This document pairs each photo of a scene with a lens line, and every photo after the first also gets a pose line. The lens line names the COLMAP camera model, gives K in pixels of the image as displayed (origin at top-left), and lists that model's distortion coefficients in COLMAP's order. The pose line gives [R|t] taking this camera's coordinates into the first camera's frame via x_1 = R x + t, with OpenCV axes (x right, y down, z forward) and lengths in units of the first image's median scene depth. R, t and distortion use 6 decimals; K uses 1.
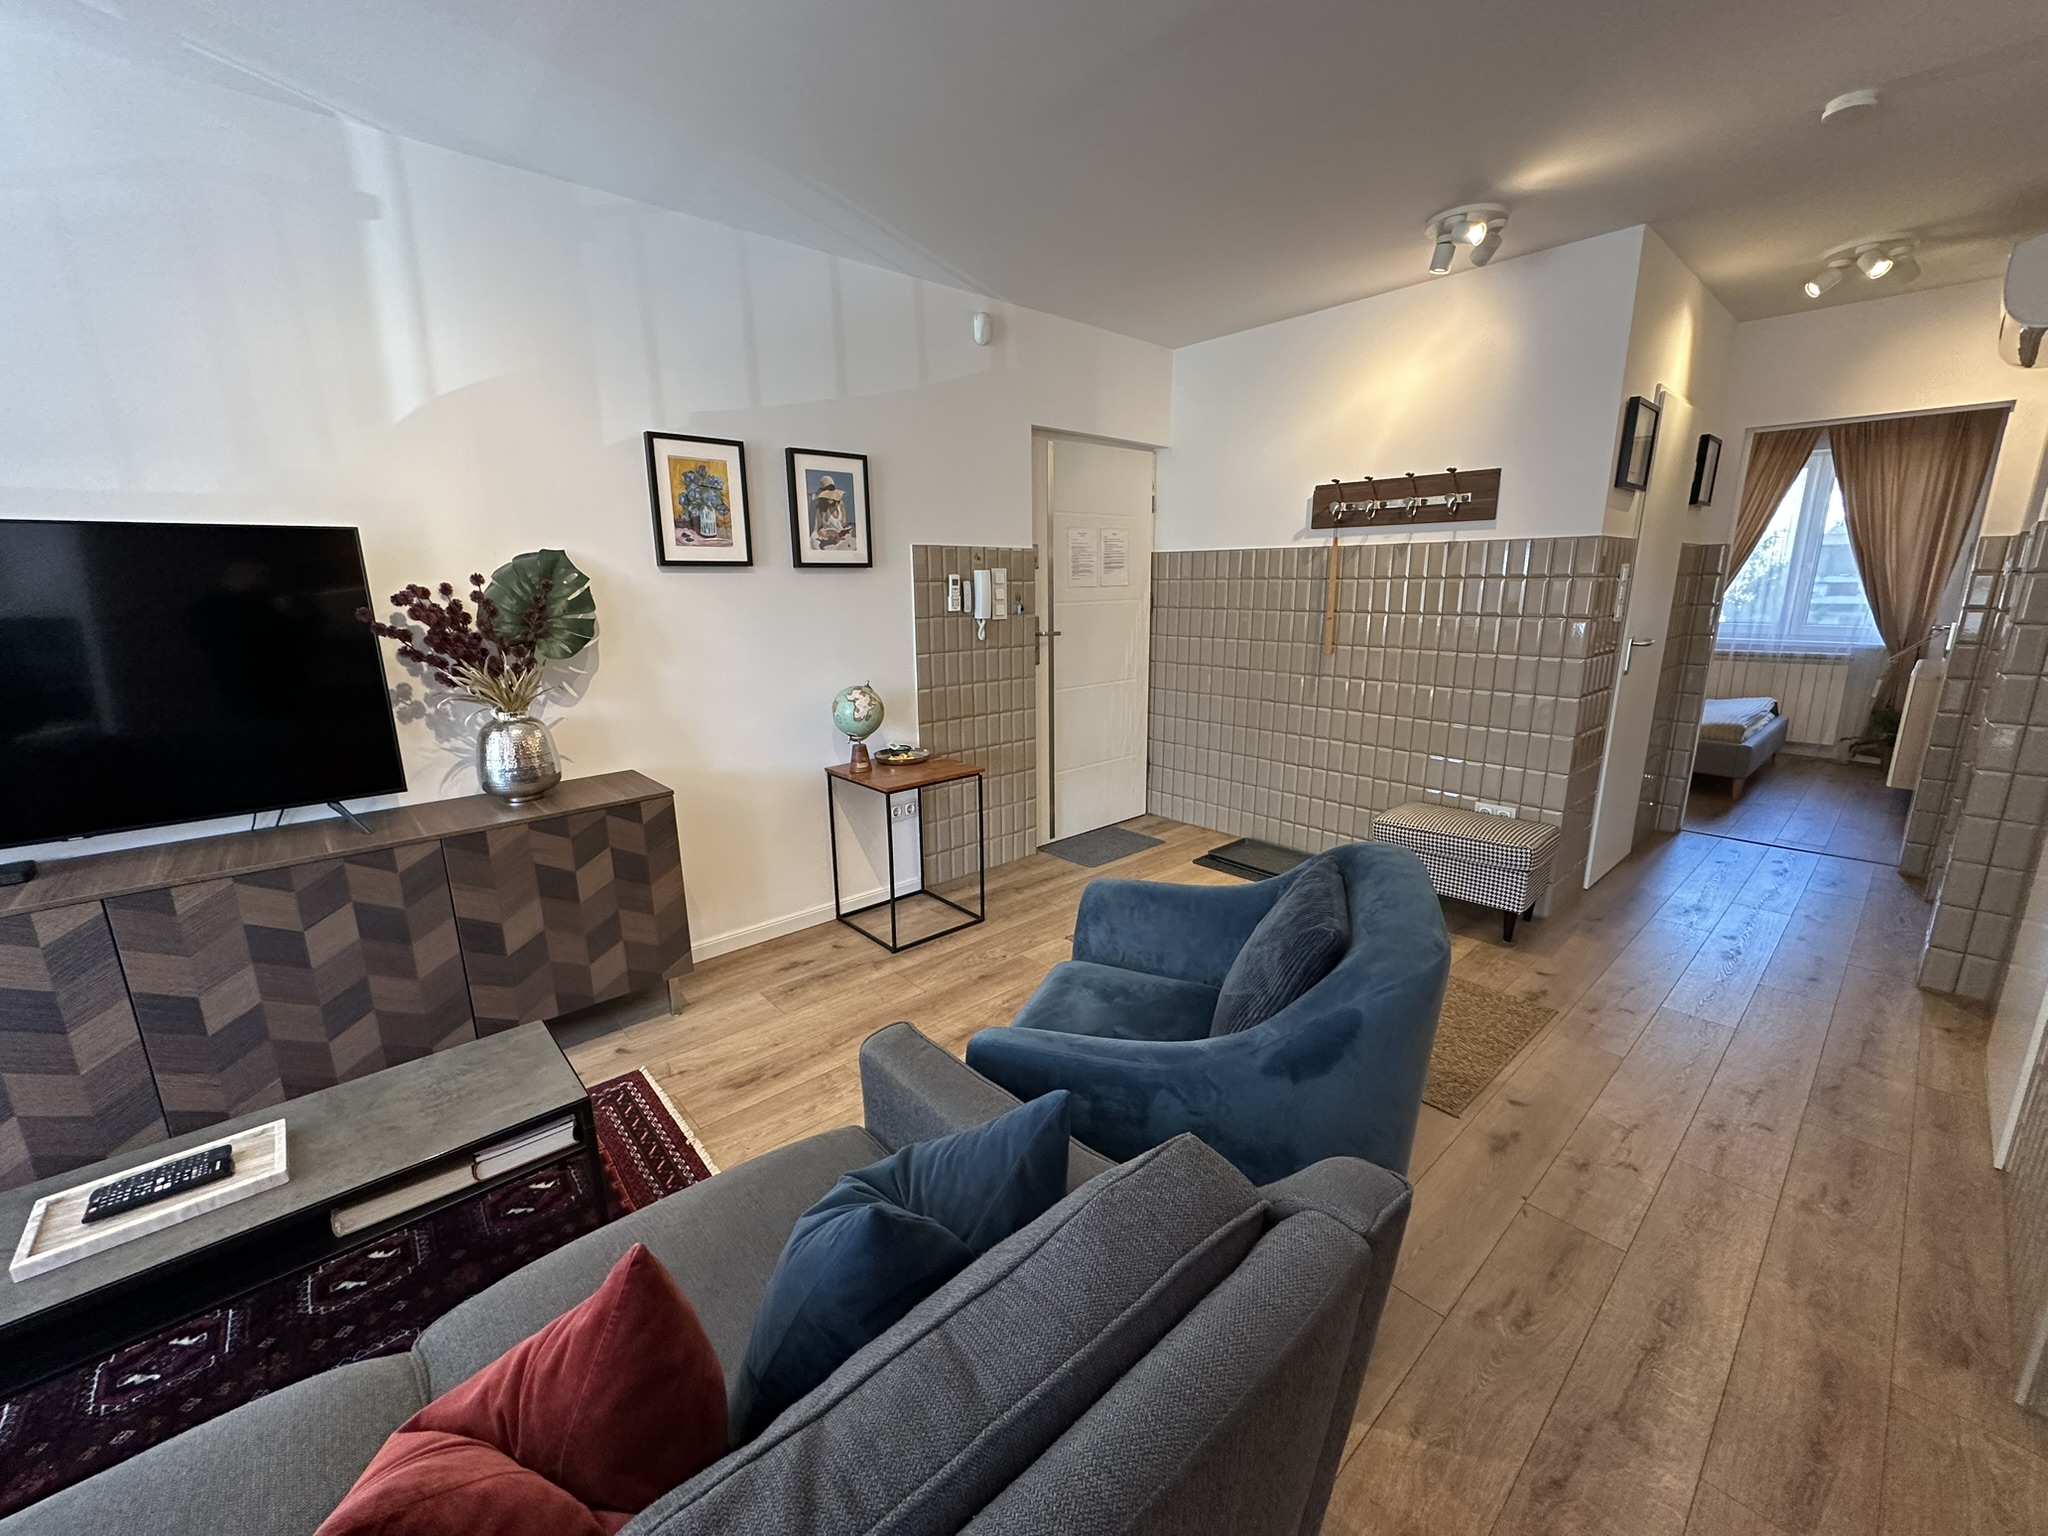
lens RADIAL K [[813.7, 0, 1027.9], [0, 813.7, 764.8], [0, 0, 1]] dist [-0.004439, 0.000772]
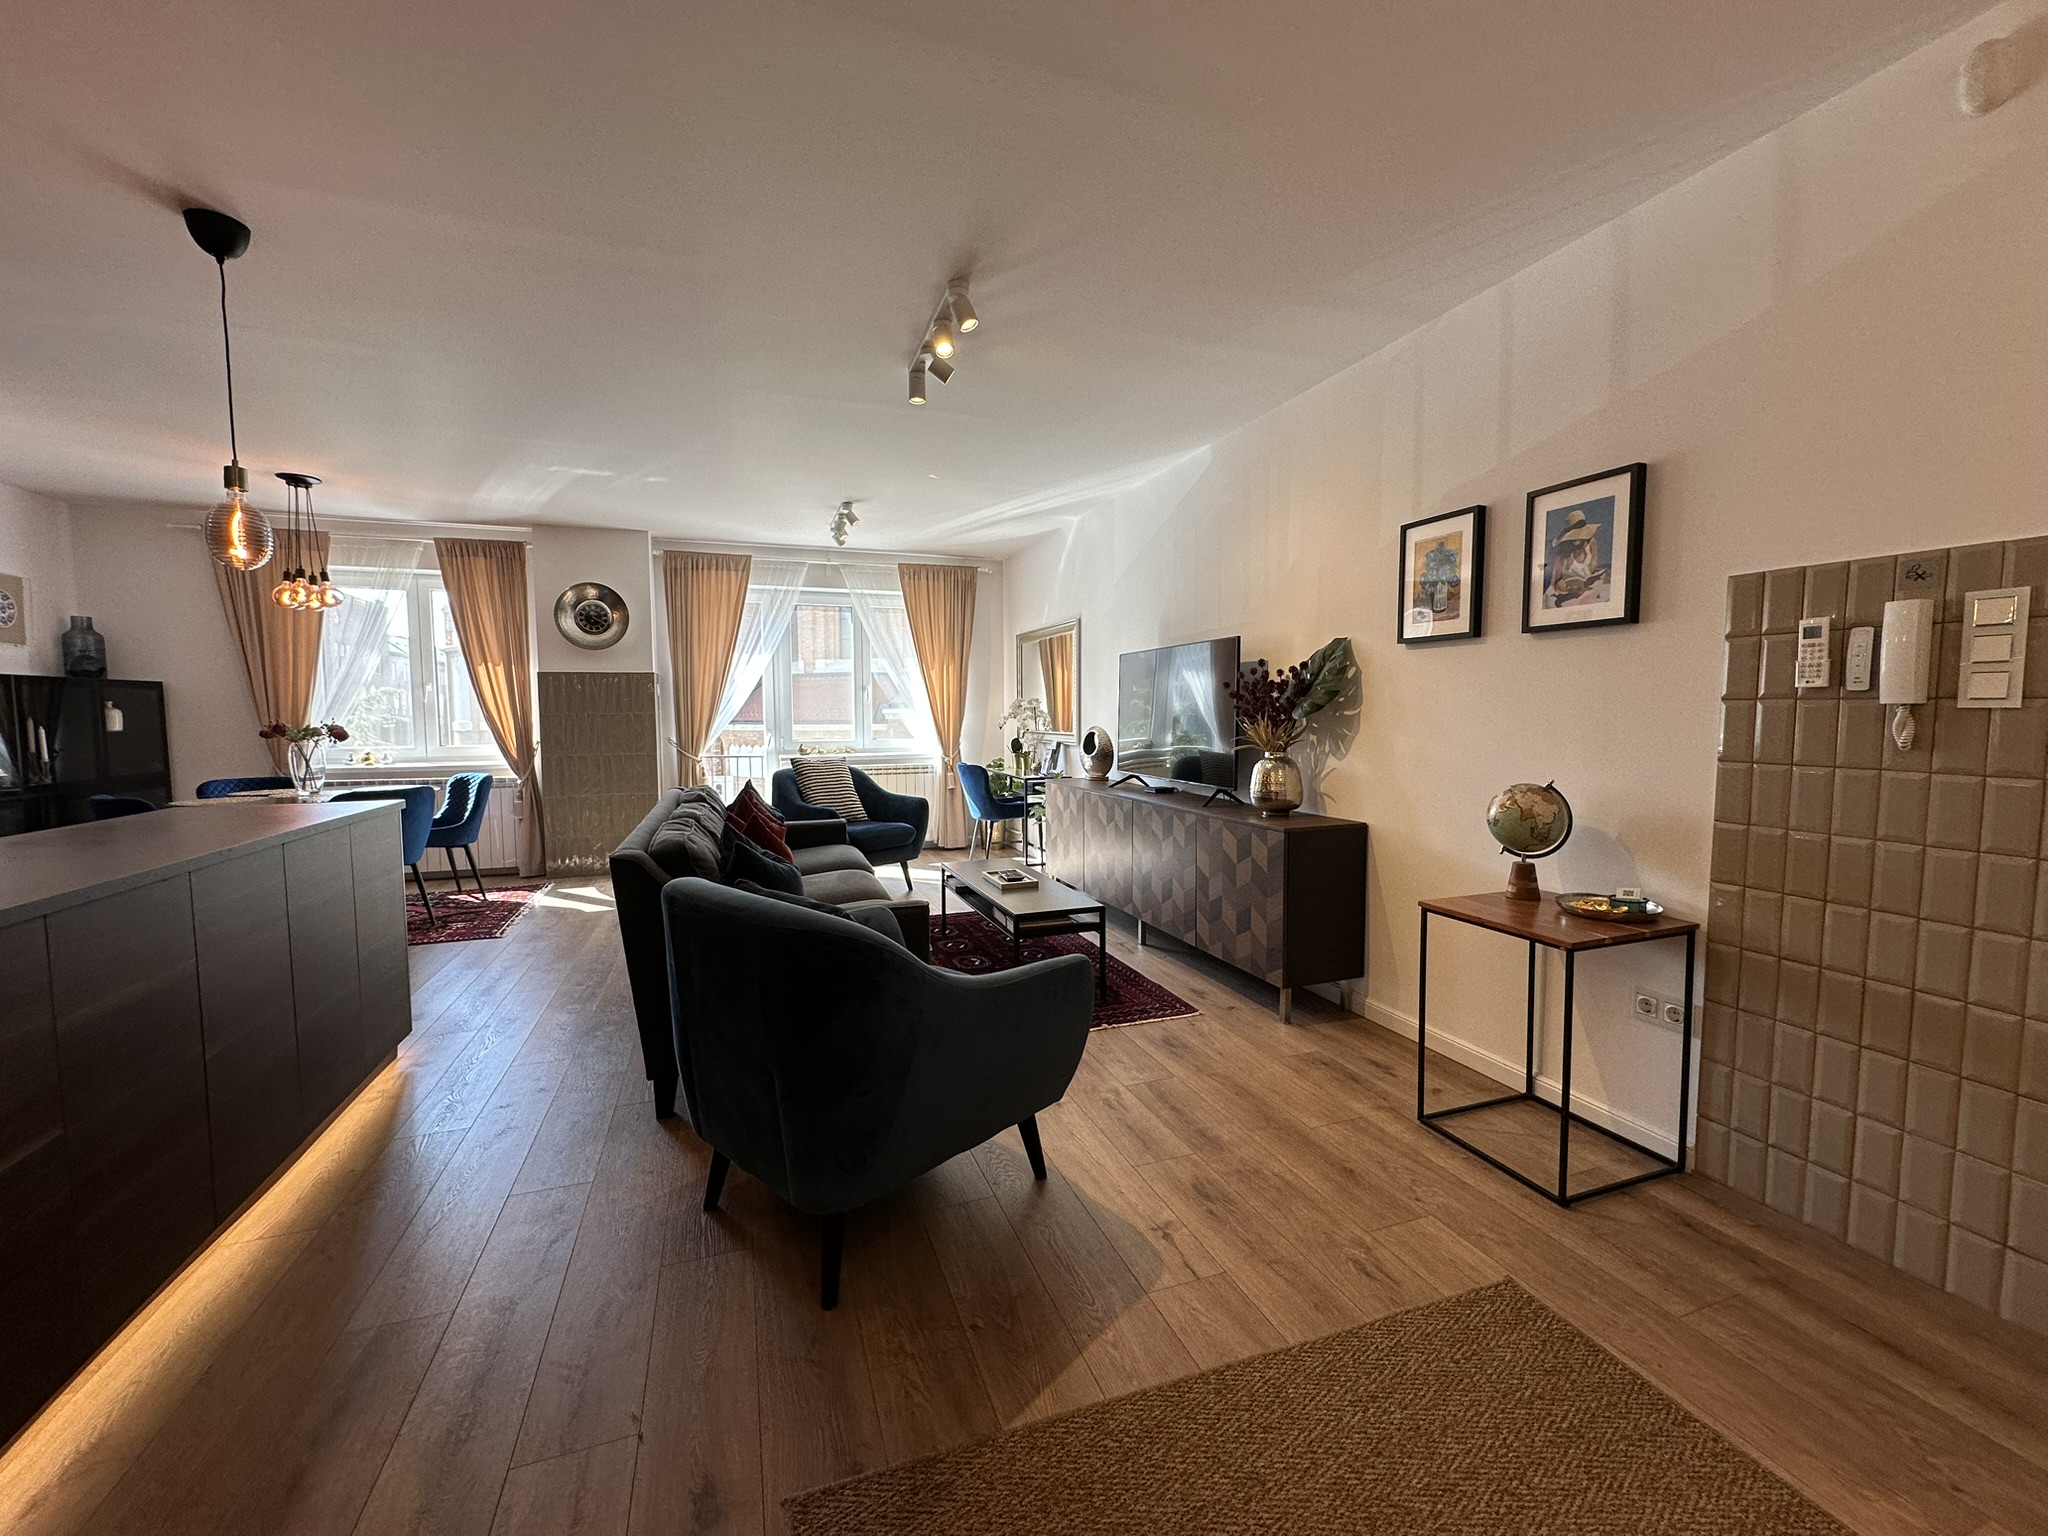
lens RADIAL K [[813.7, 0, 1020.1], [0, 813.7, 765.0], [0, 0, 1]] dist [-0.004439, 0.000772]
pose [[-0.385453, 0.073108, -0.919827, 0.659857], [-0.200068, 0.966520, 0.160658, -0.140959], [0.900777, 0.245954, -0.357922, 0.847880]]
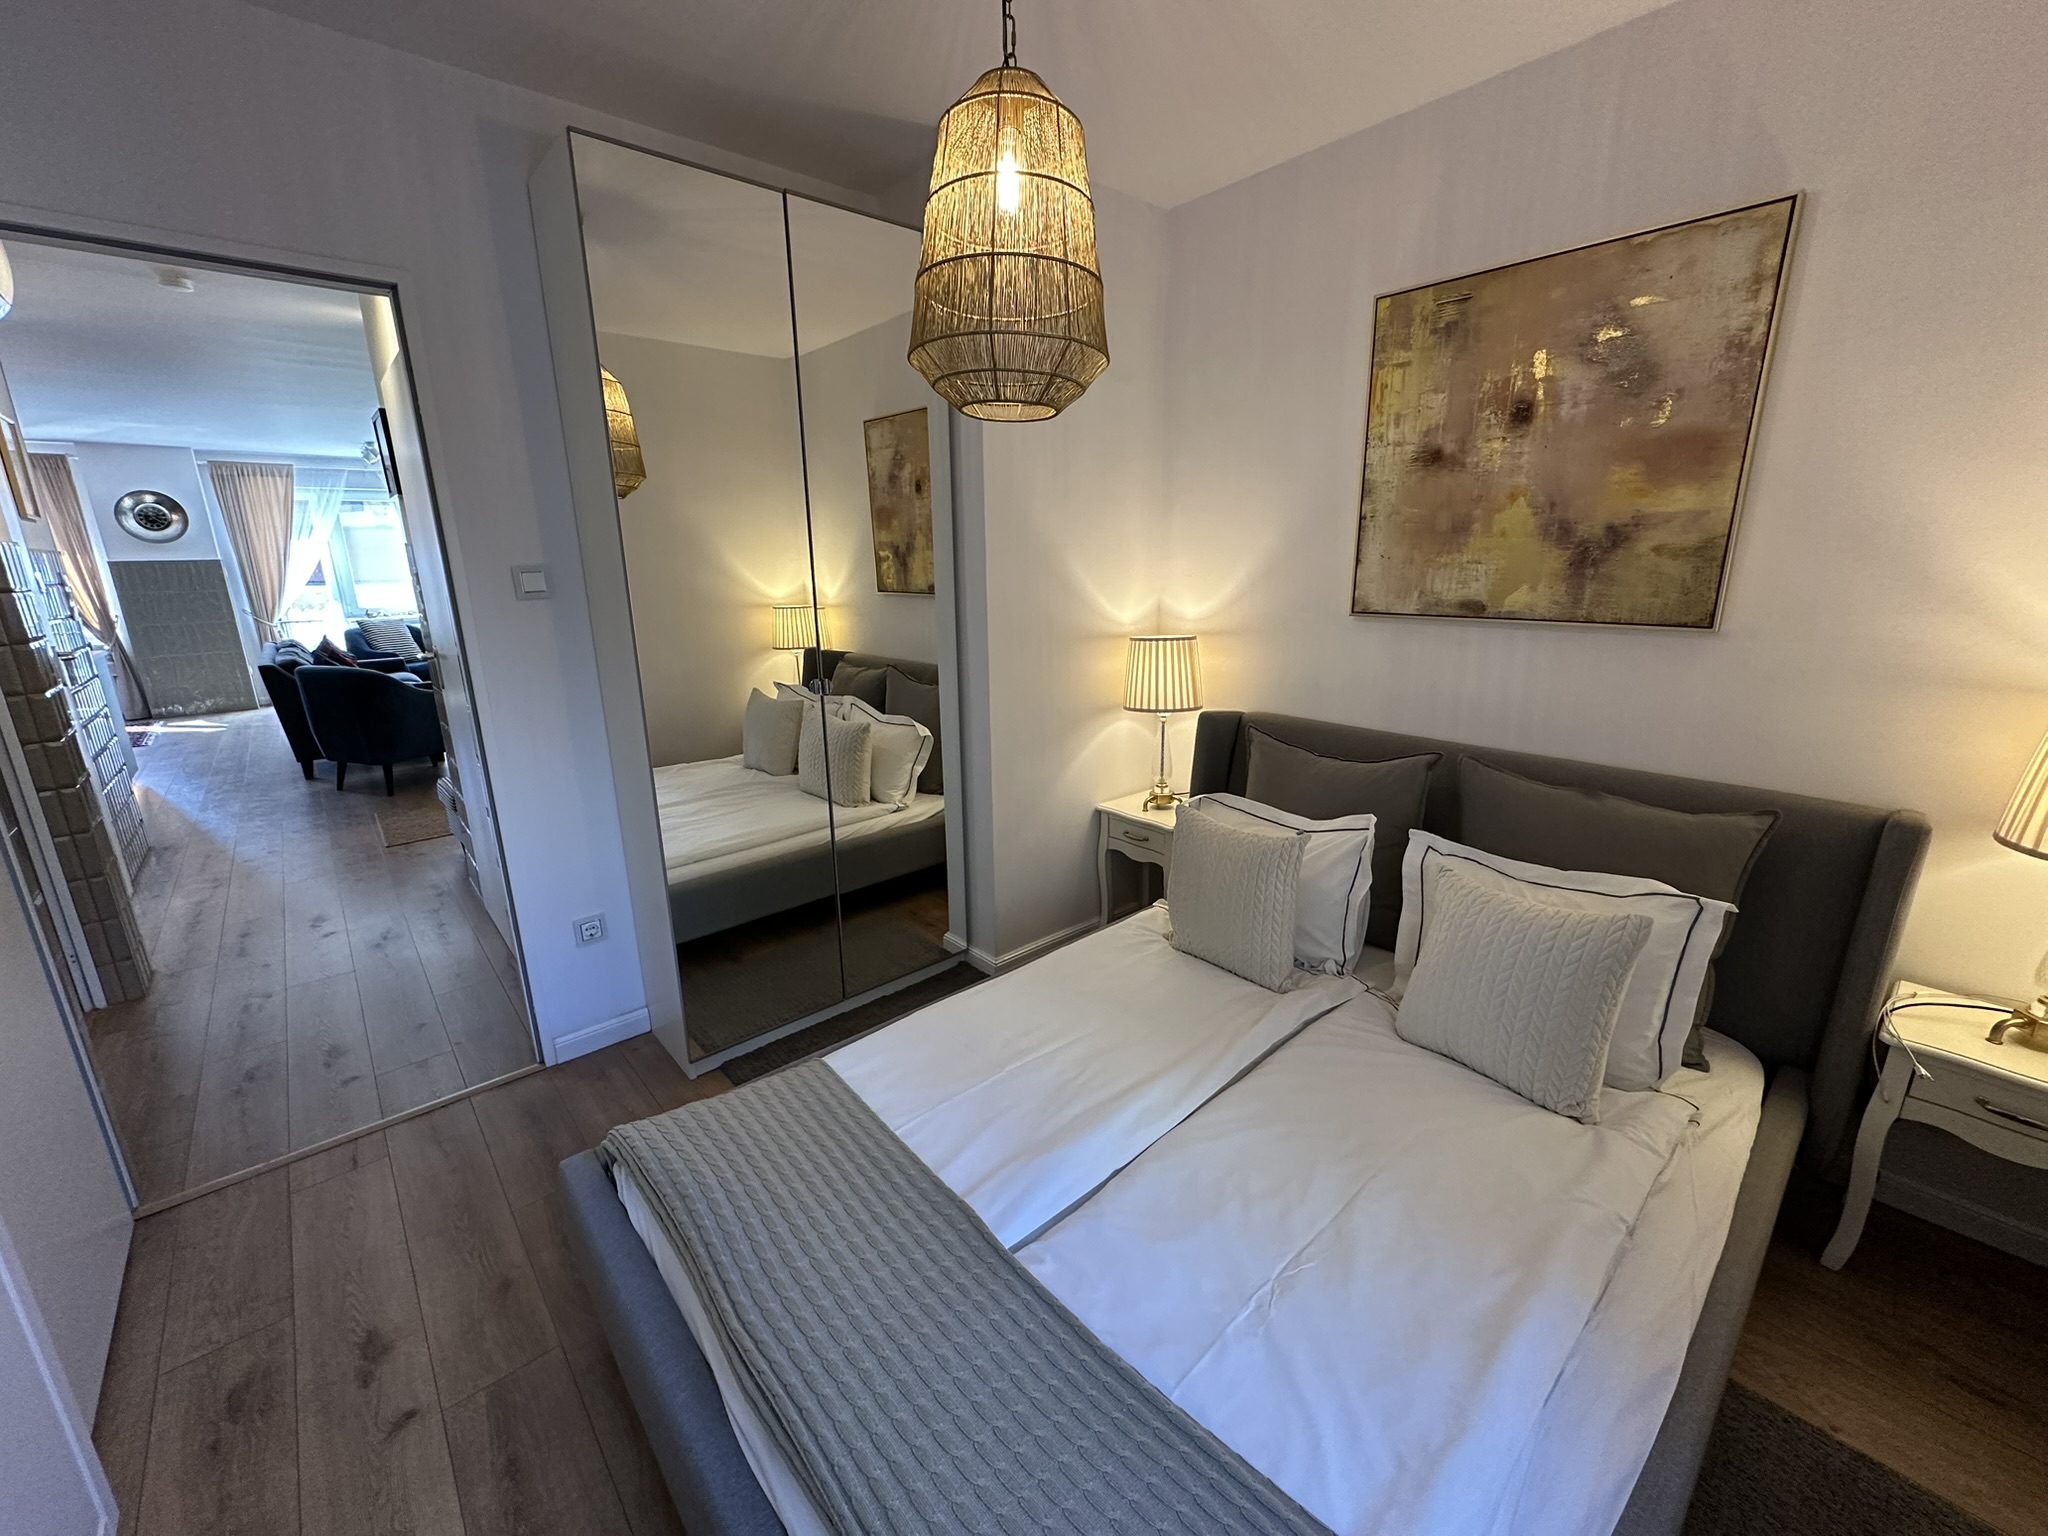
lens RADIAL K [[813.7, 0, 1023.5], [0, 813.7, 770.2], [0, 0, 1]] dist [-0.004439, 0.000772]
pose [[-0.010926, 0.271629, -0.962340, 1.833383], [-0.211082, 0.940084, 0.267744, -0.468205], [0.977407, 0.206058, 0.047064, 1.824815]]
